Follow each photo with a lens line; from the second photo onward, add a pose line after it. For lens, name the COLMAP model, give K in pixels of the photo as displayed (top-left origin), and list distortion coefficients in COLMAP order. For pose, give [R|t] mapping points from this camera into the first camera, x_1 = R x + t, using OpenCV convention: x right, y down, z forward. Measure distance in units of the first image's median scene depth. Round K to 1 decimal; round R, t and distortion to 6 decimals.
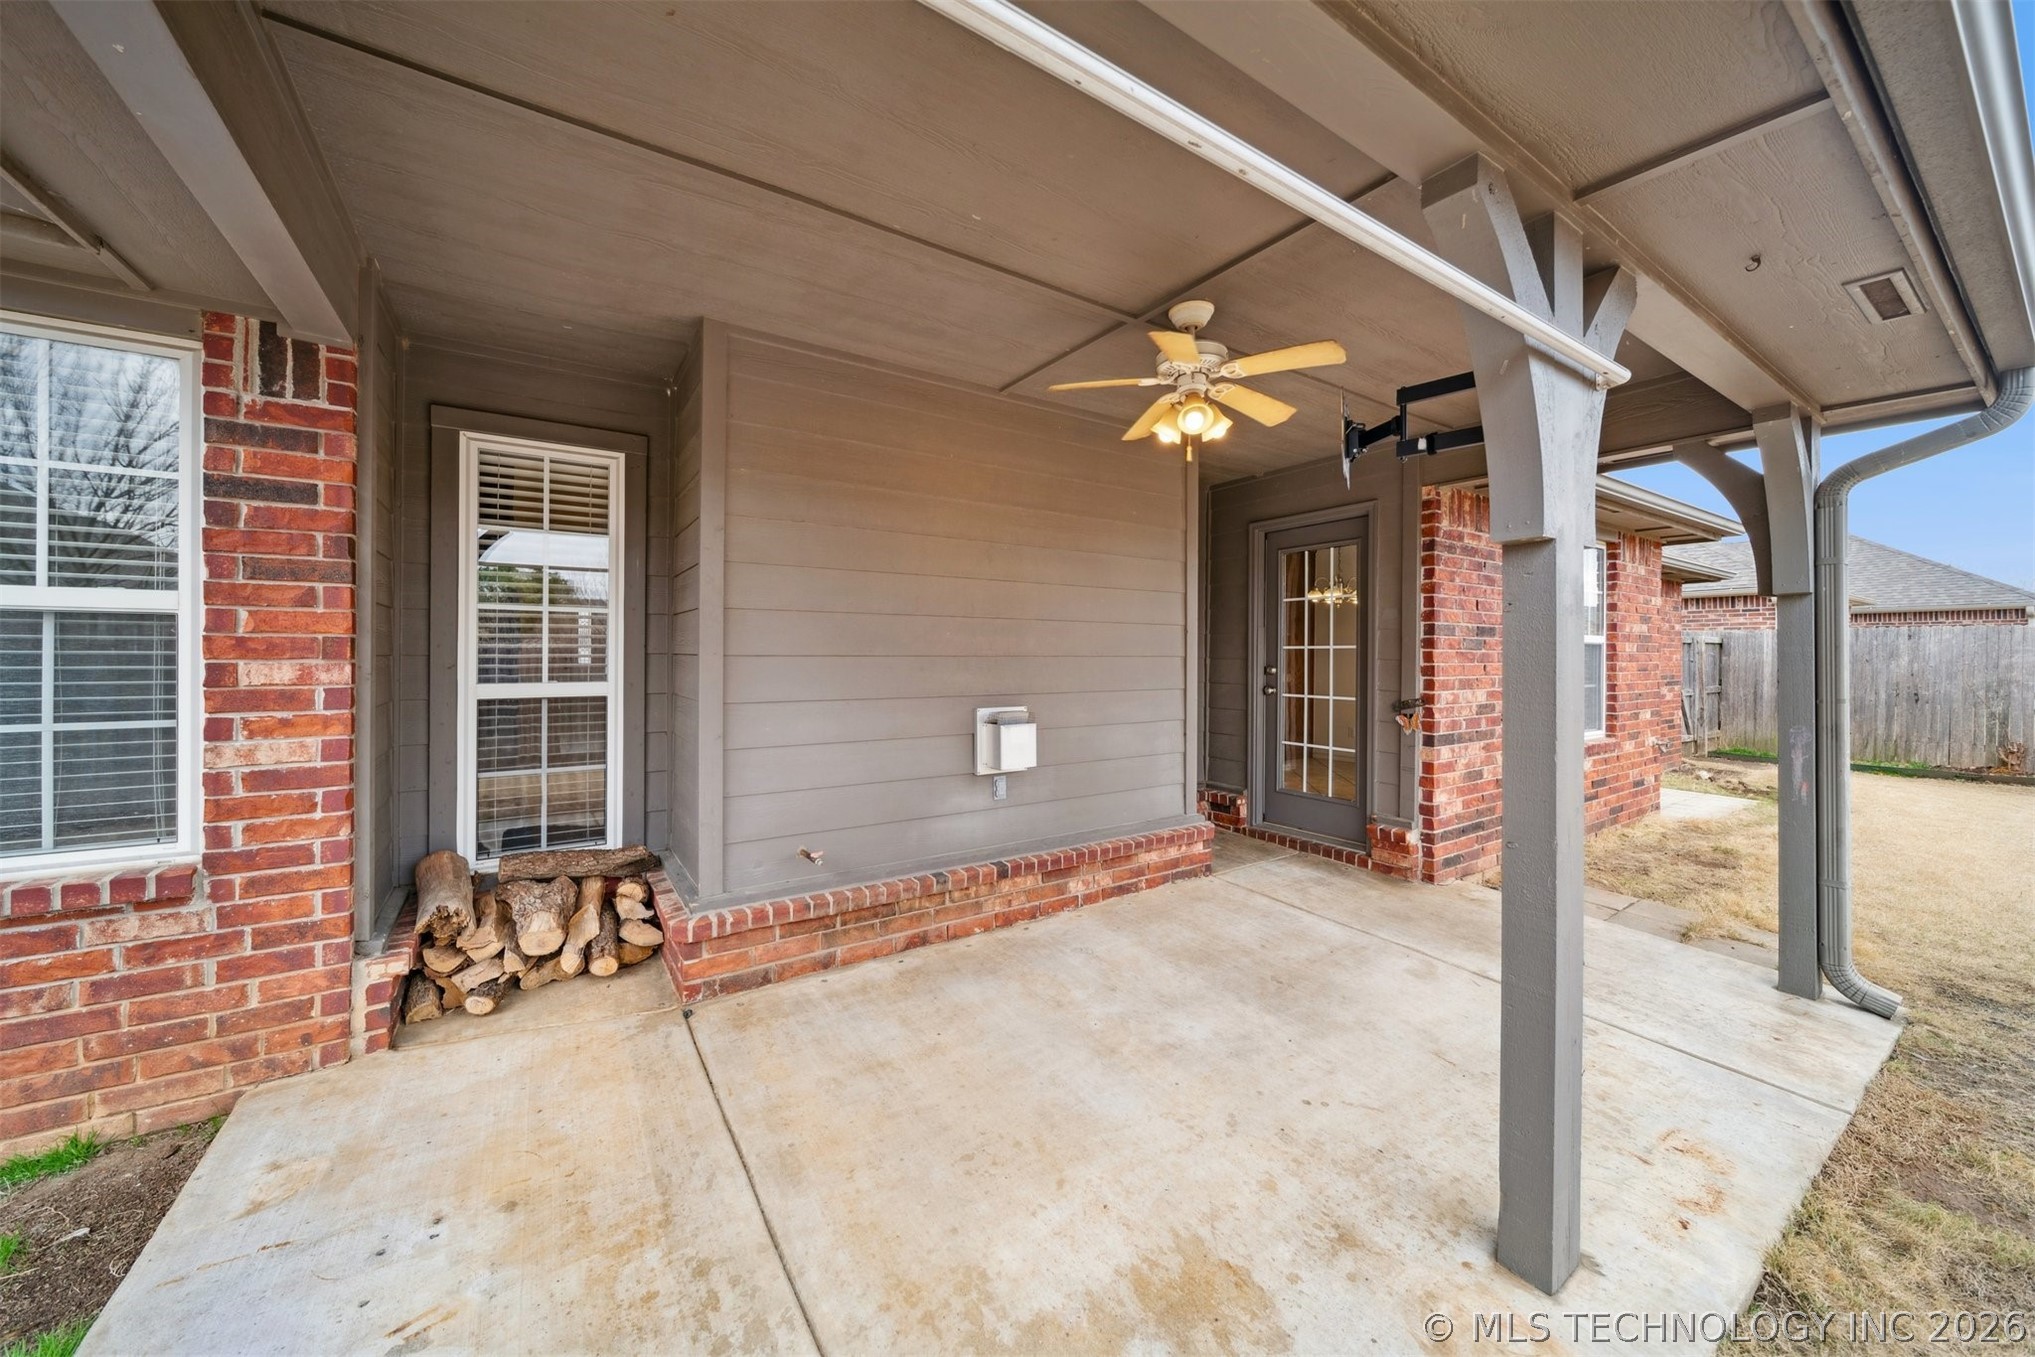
lens RADIAL K [[717.0, 0, 1009.3], [0, 717.0, 646.6], [0, 0, 1]] dist [0.000629, -0.000620]
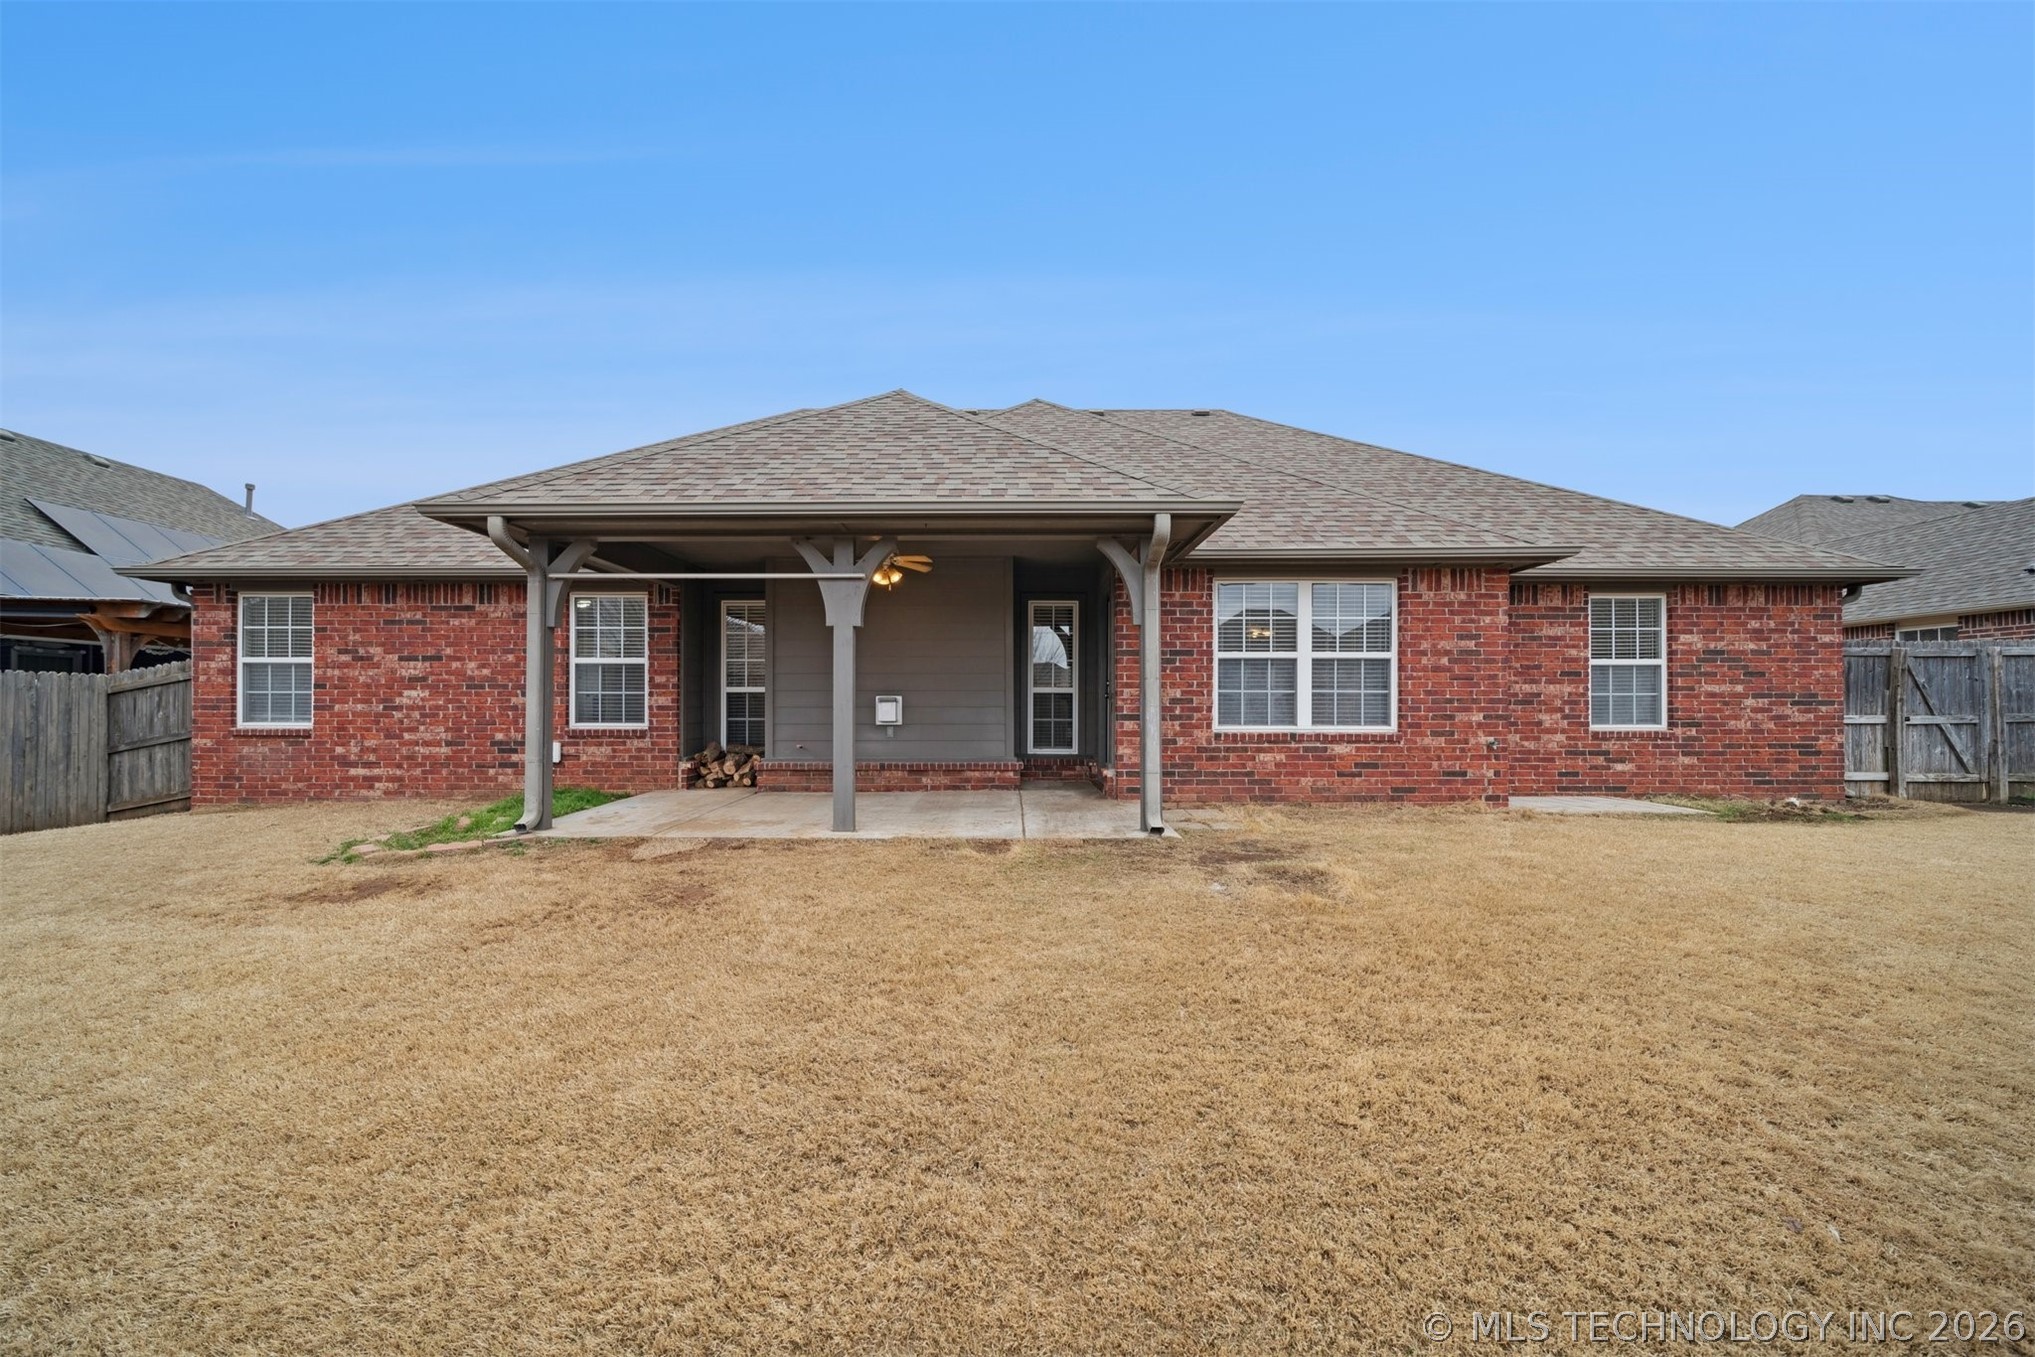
lens RADIAL K [[717.0, 0, 1003.5], [0, 717.0, 693.8], [0, 0, 1]] dist [0.000629, -0.000620]
pose [[0.841266, -0.014526, -0.540426, 2.080170], [0.009101, 0.999878, -0.012707, 0.149374], [0.540545, 0.005772, 0.841295, -0.978675]]
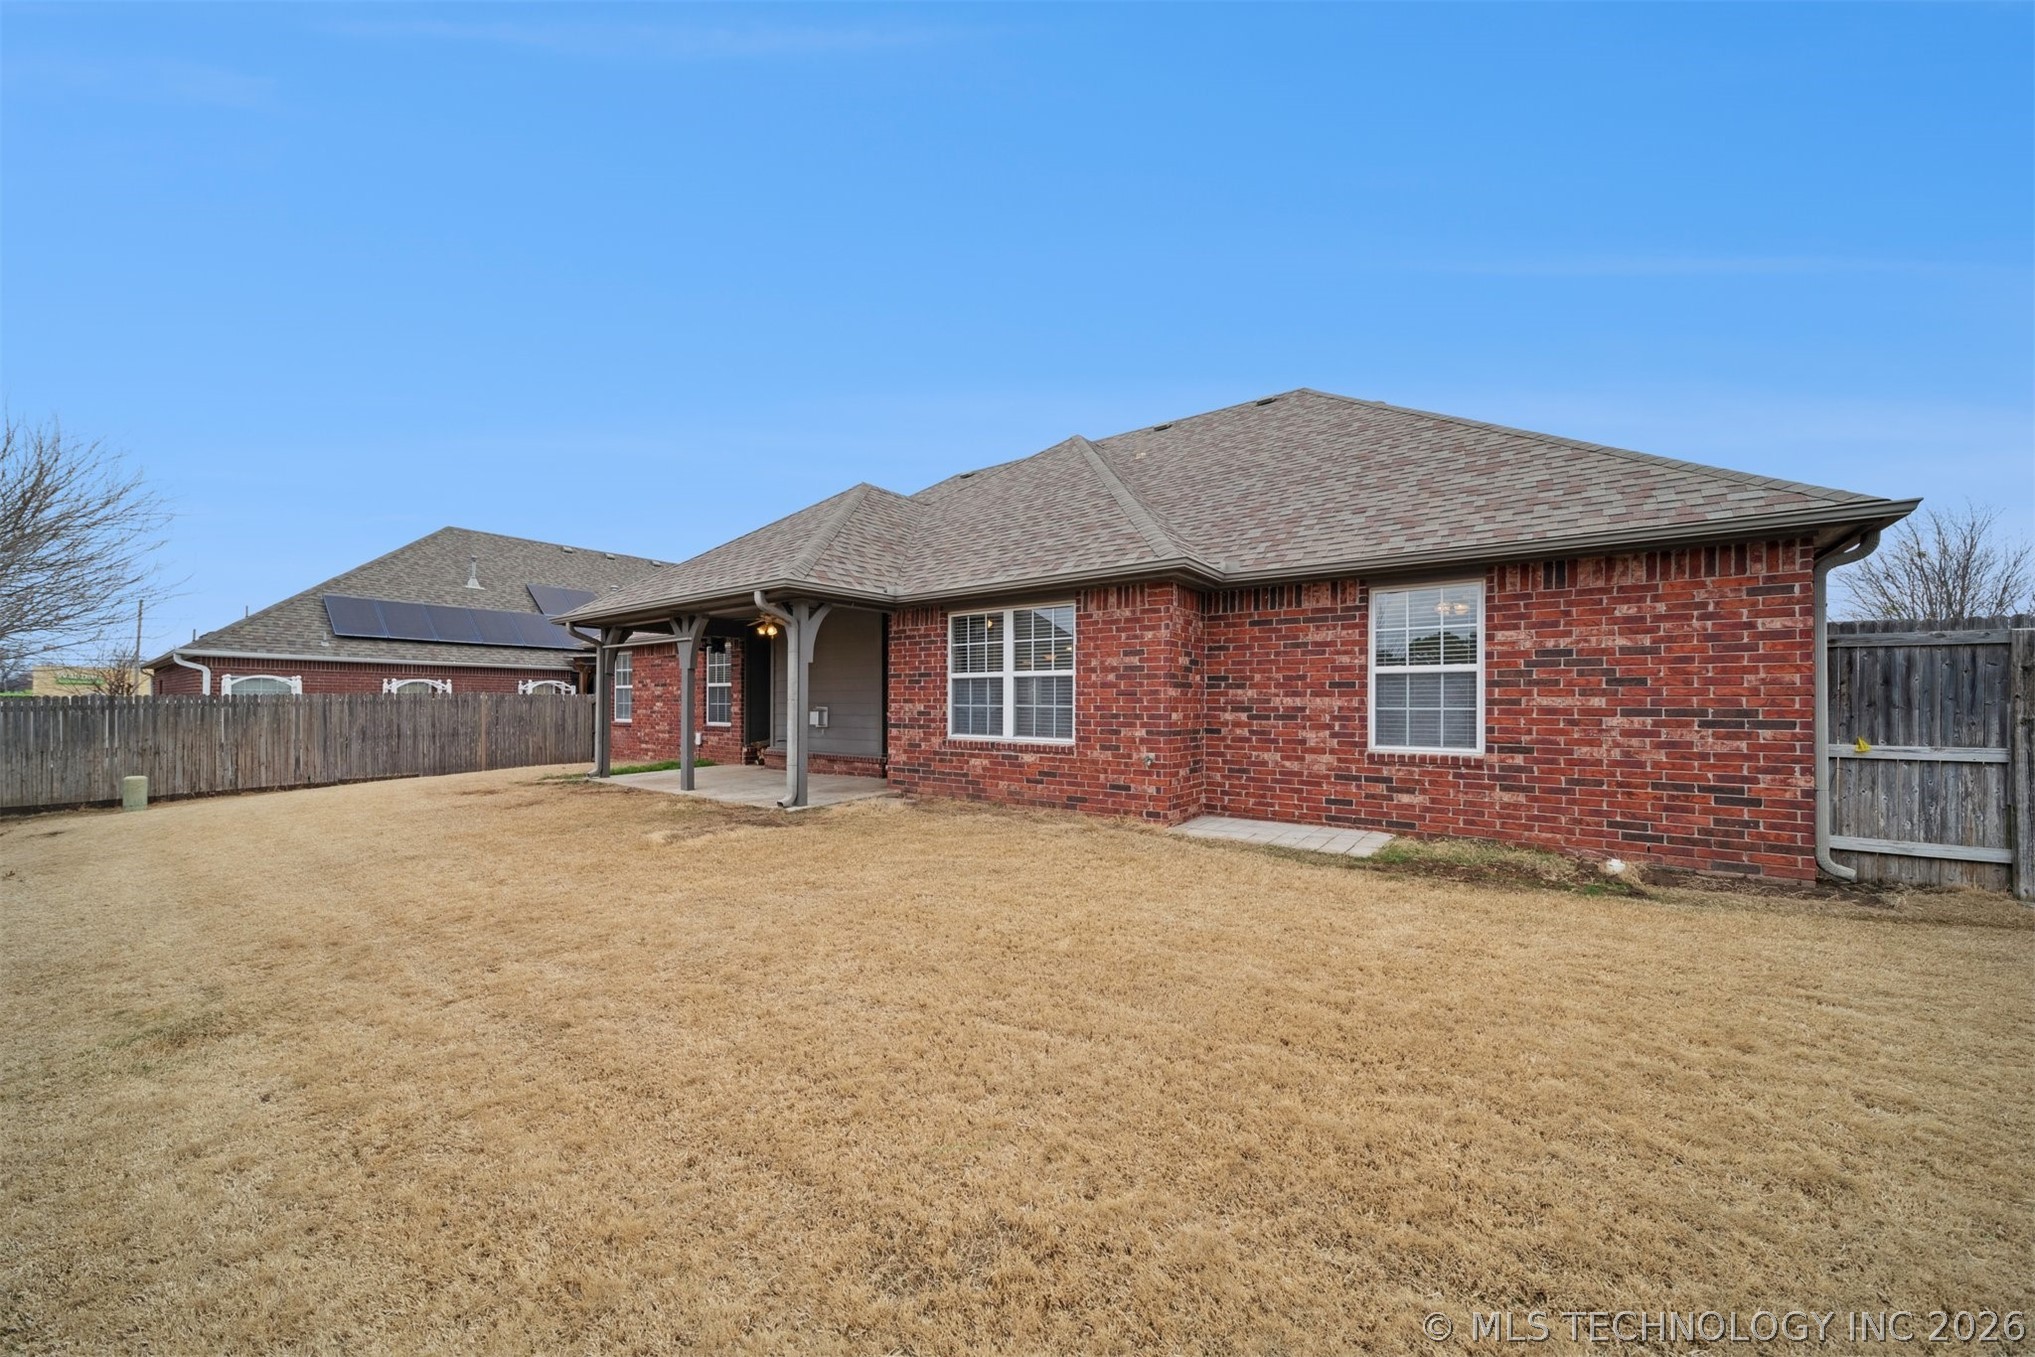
lens RADIAL K [[717.0, 0, 1013.6], [0, 717.0, 692.8], [0, 0, 1]] dist [0.000629, -0.000620]
pose [[0.346152, -0.016521, -0.938033, 4.588387], [0.009061, 0.999857, -0.014266, 0.101184], [0.938135, -0.003561, 0.346253, 0.943084]]
